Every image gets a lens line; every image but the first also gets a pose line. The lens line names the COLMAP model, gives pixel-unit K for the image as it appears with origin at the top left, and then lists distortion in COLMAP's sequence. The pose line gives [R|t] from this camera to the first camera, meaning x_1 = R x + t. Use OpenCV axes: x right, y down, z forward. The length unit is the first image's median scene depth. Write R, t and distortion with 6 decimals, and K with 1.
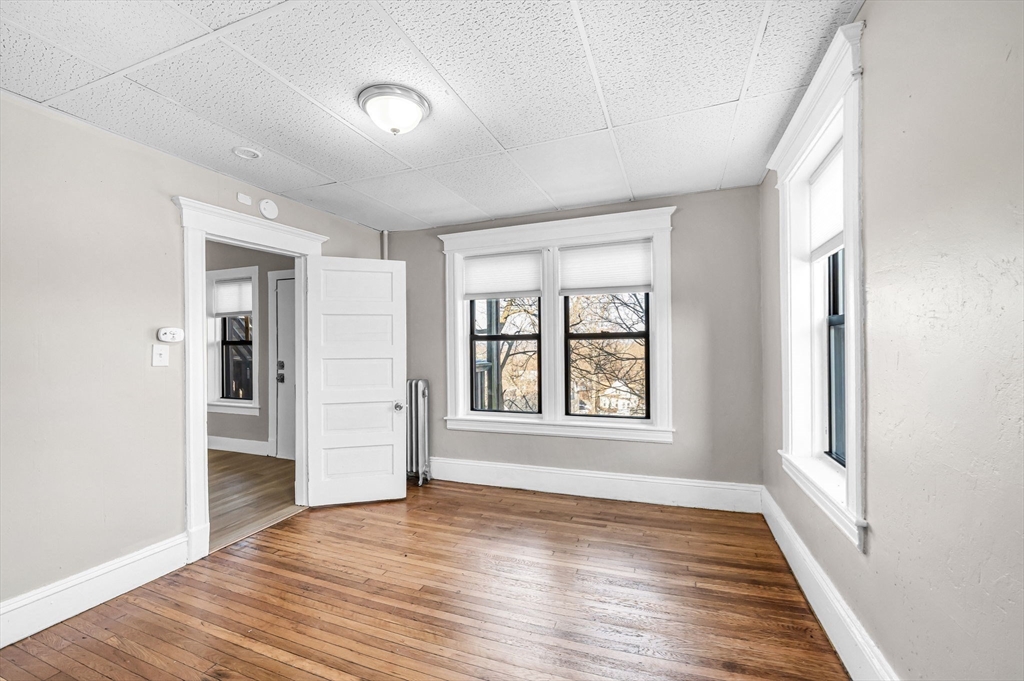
lens RADIAL K [[414.8, 0, 511.8], [0, 414.8, 345.4], [0, 0, 1]] dist [0.000002, 0.000089]
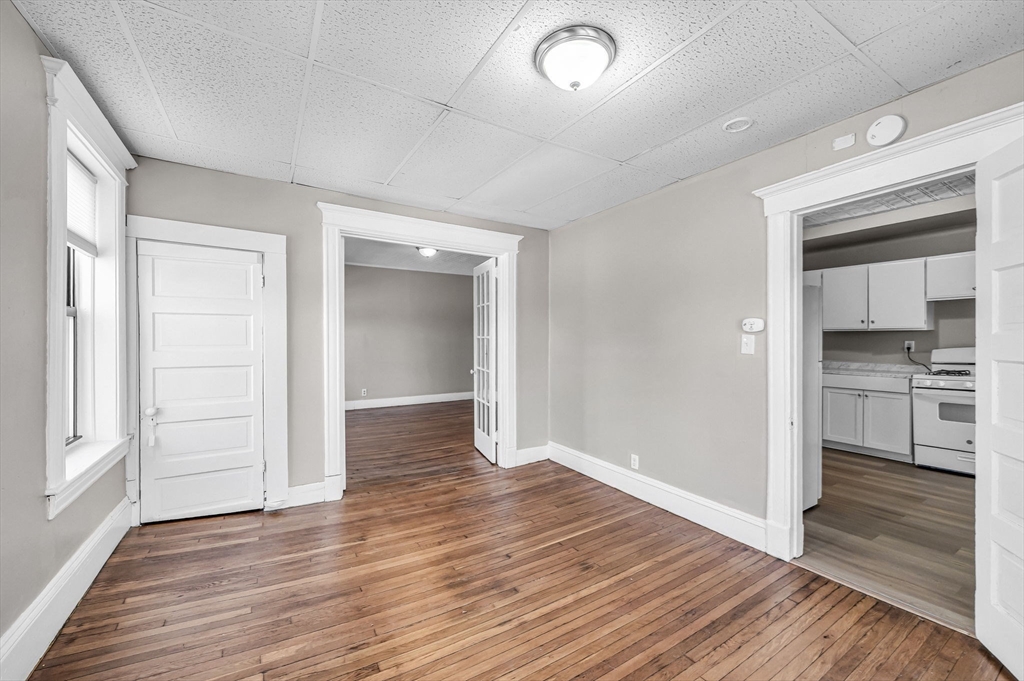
lens RADIAL K [[406.3, 0, 509.9], [0, 406.3, 343.7], [0, 0, 1]] dist [0.000265, 0.000242]
pose [[-0.610766, 0.012332, -0.791715, 0.295297], [0.005570, 0.999921, 0.011278, 0.005002], [0.791791, 0.002478, -0.610787, 0.879790]]
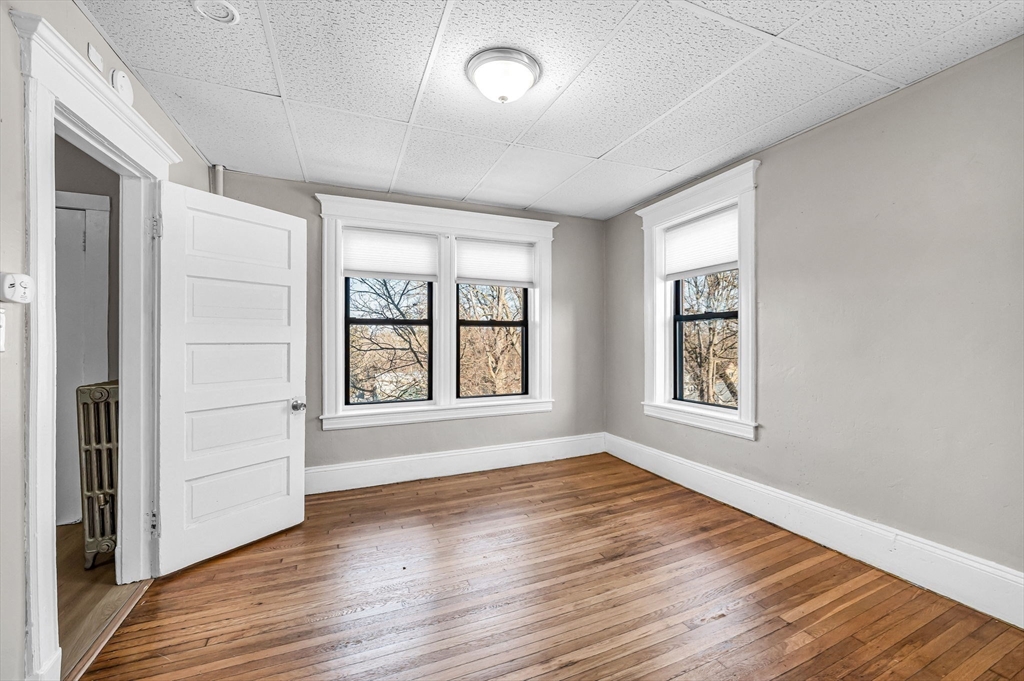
lens RADIAL K [[413.1, 0, 516.4], [0, 413.1, 338.2], [0, 0, 1]] dist [0.000039, -0.000090]
pose [[0.720539, 0.009870, 0.693344, -0.560860], [-0.009797, 0.999944, -0.004054, 0.022830], [-0.693345, -0.003871, 0.720596, 0.176870]]
